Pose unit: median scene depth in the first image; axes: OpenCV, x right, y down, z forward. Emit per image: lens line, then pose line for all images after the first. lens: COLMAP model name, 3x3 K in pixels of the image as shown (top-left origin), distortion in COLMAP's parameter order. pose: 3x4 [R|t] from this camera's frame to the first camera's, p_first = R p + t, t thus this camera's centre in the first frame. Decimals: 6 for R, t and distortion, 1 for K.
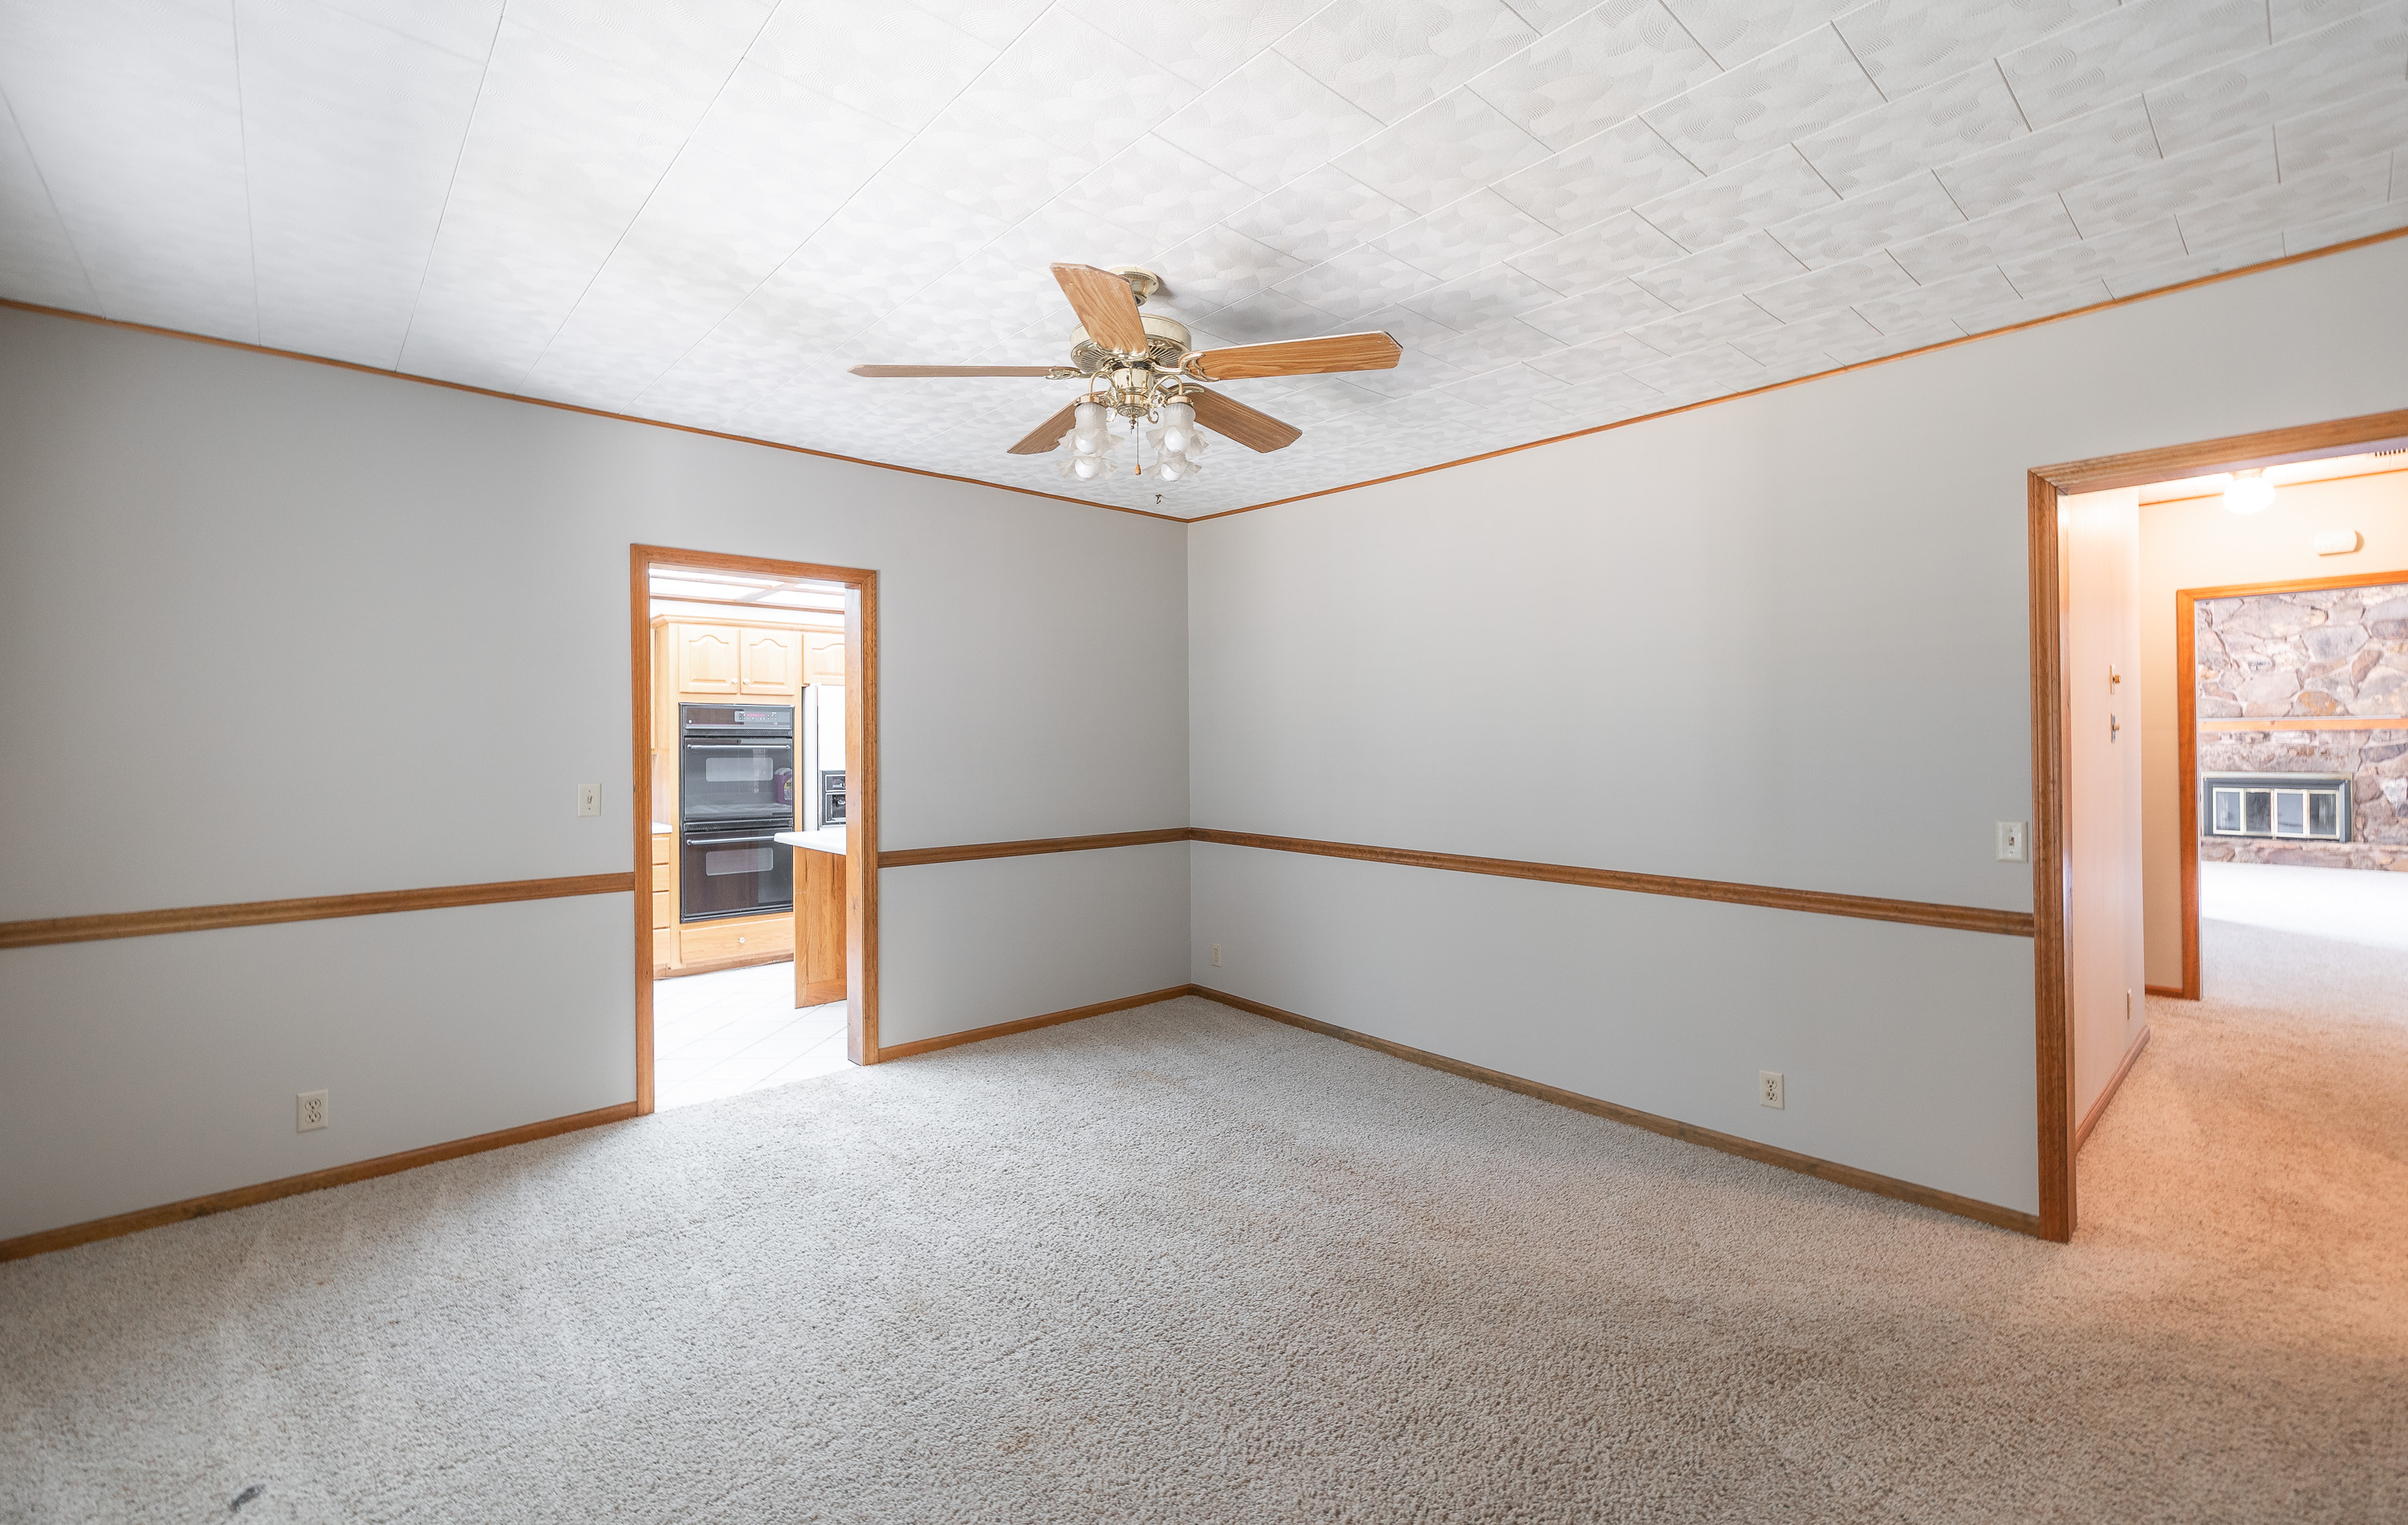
lens RADIAL K [[1019.3, 0, 1204.9], [0, 1019.3, 749.4], [0, 0, 1]] dist [-0.000285, -0.000060]
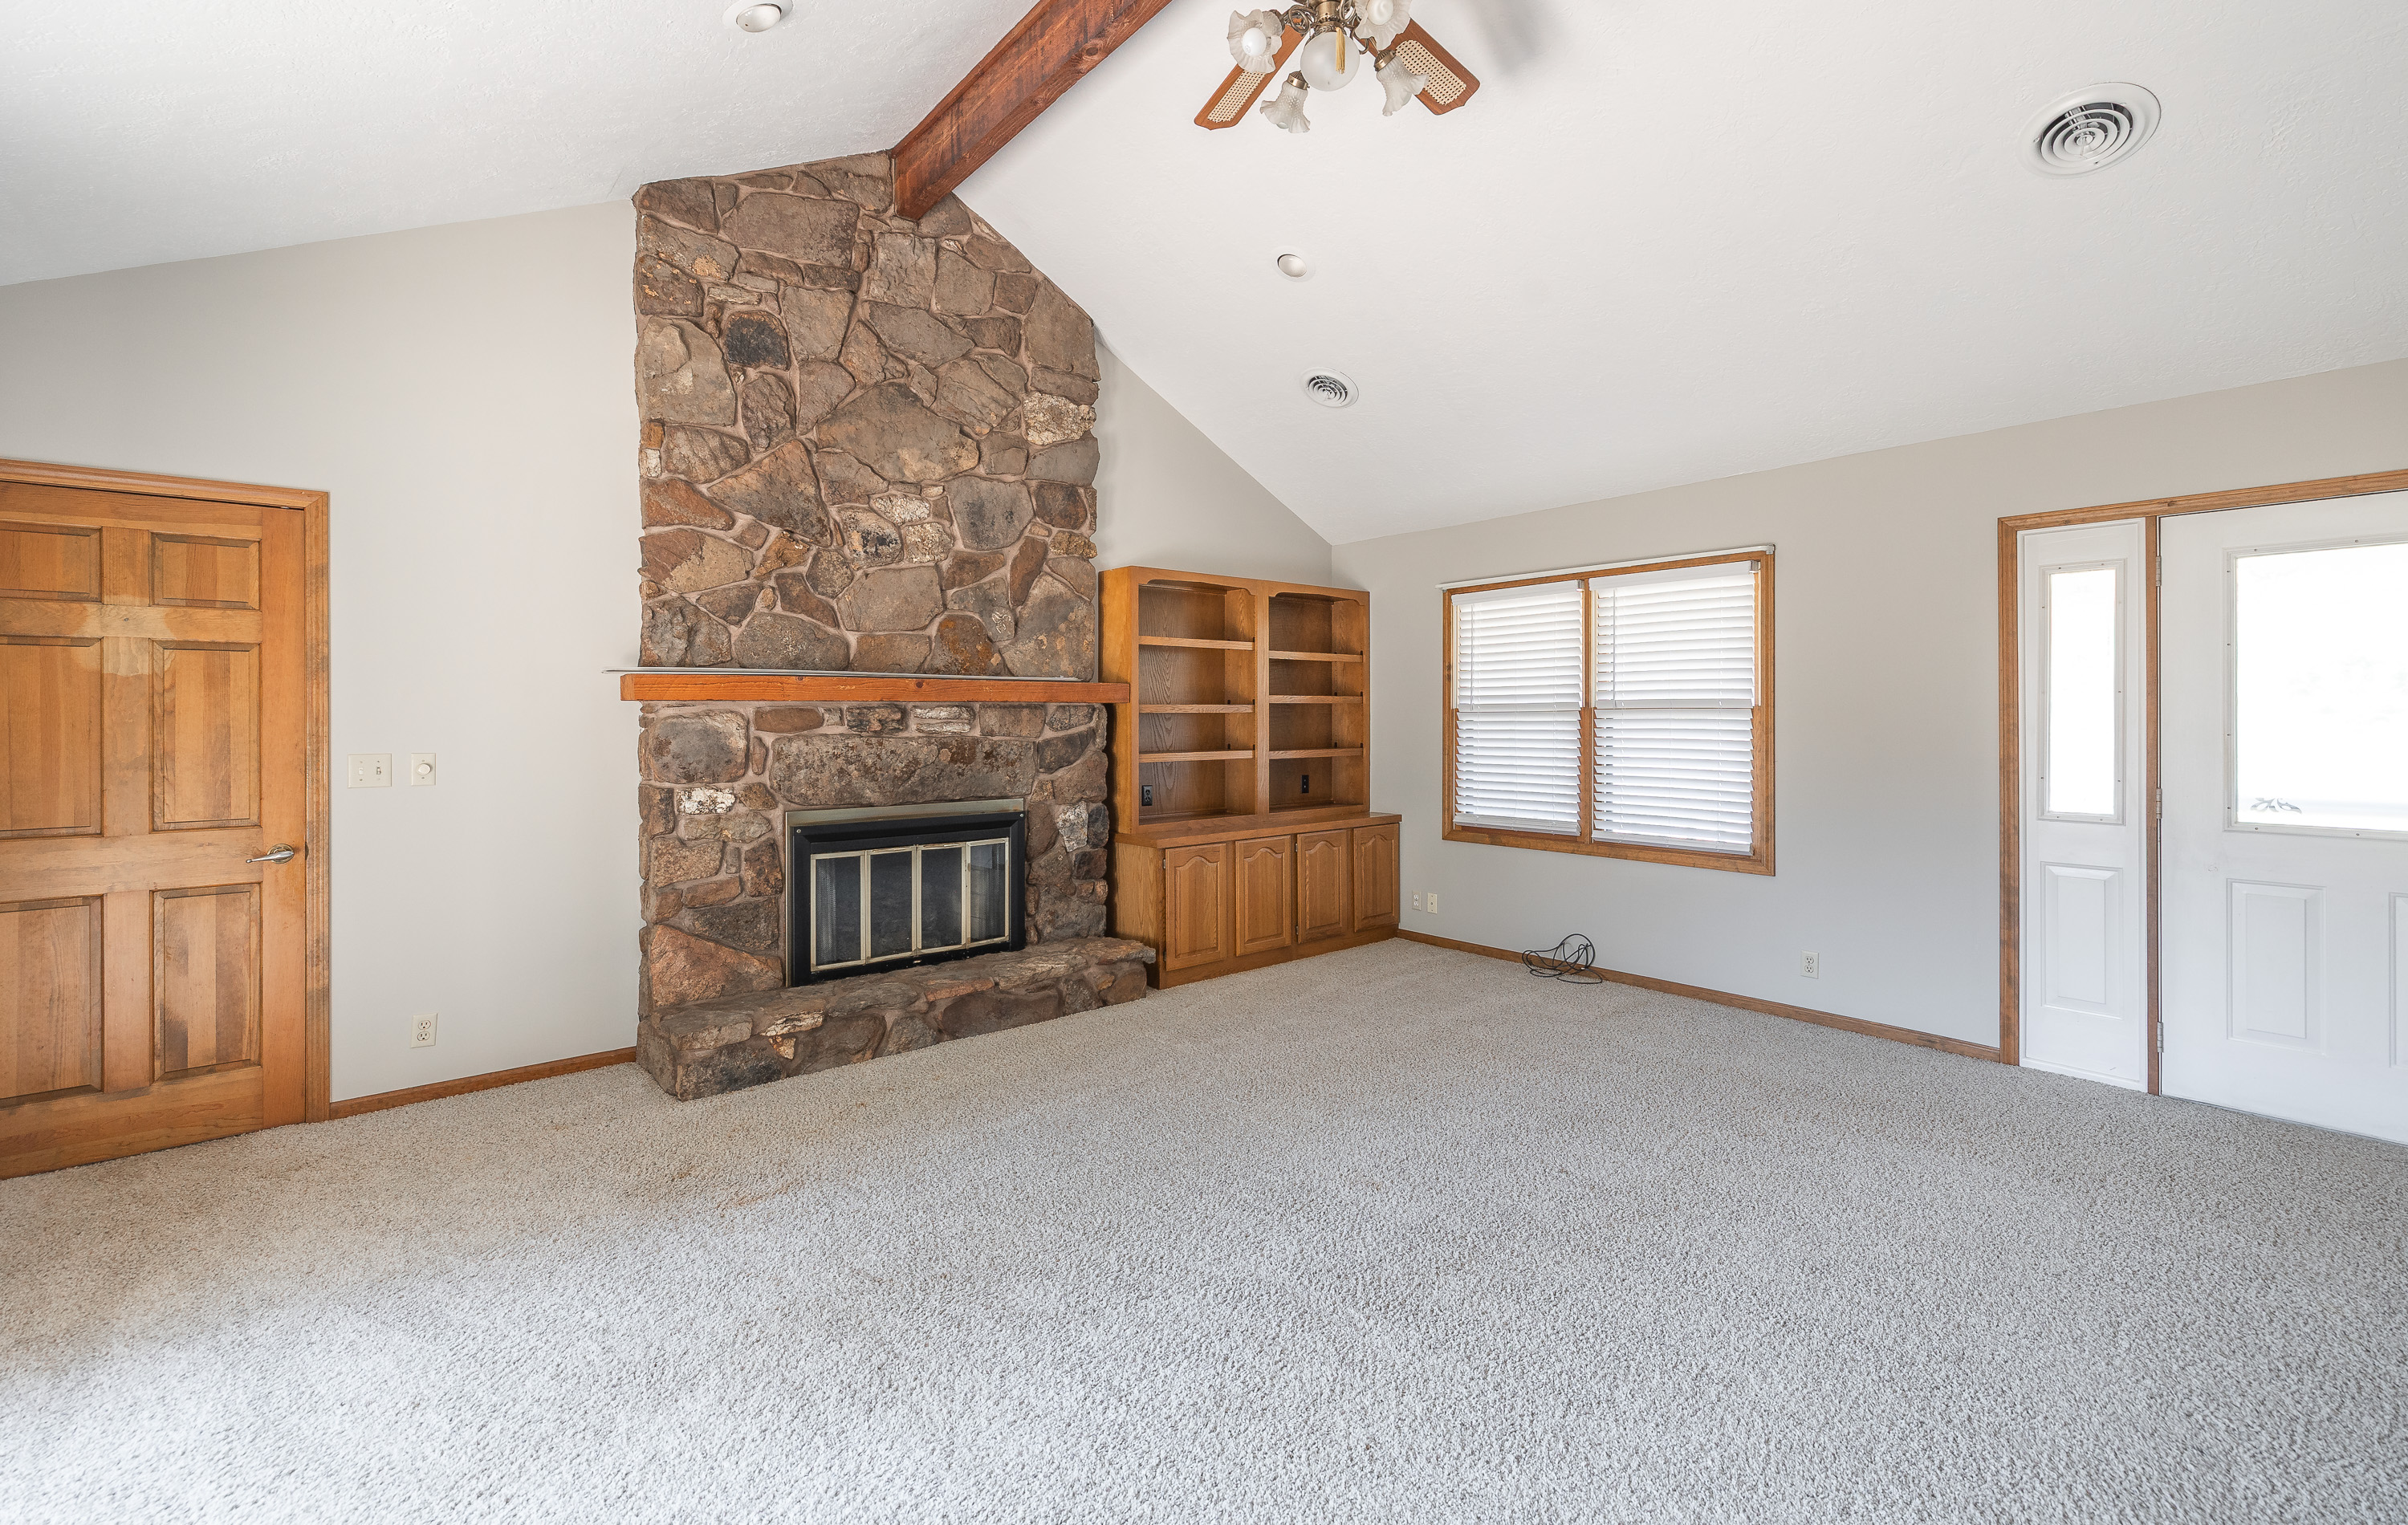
lens RADIAL K [[1019.3, 0, 1201.1], [0, 1019.3, 710.0], [0, 0, 1]] dist [-0.000285, -0.000060]
pose [[0.027006, 0.007161, 0.999610, 0.646921], [-0.000144, 0.999974, -0.007160, -0.012906], [-0.999635, 0.000050, 0.027006, 0.886409]]
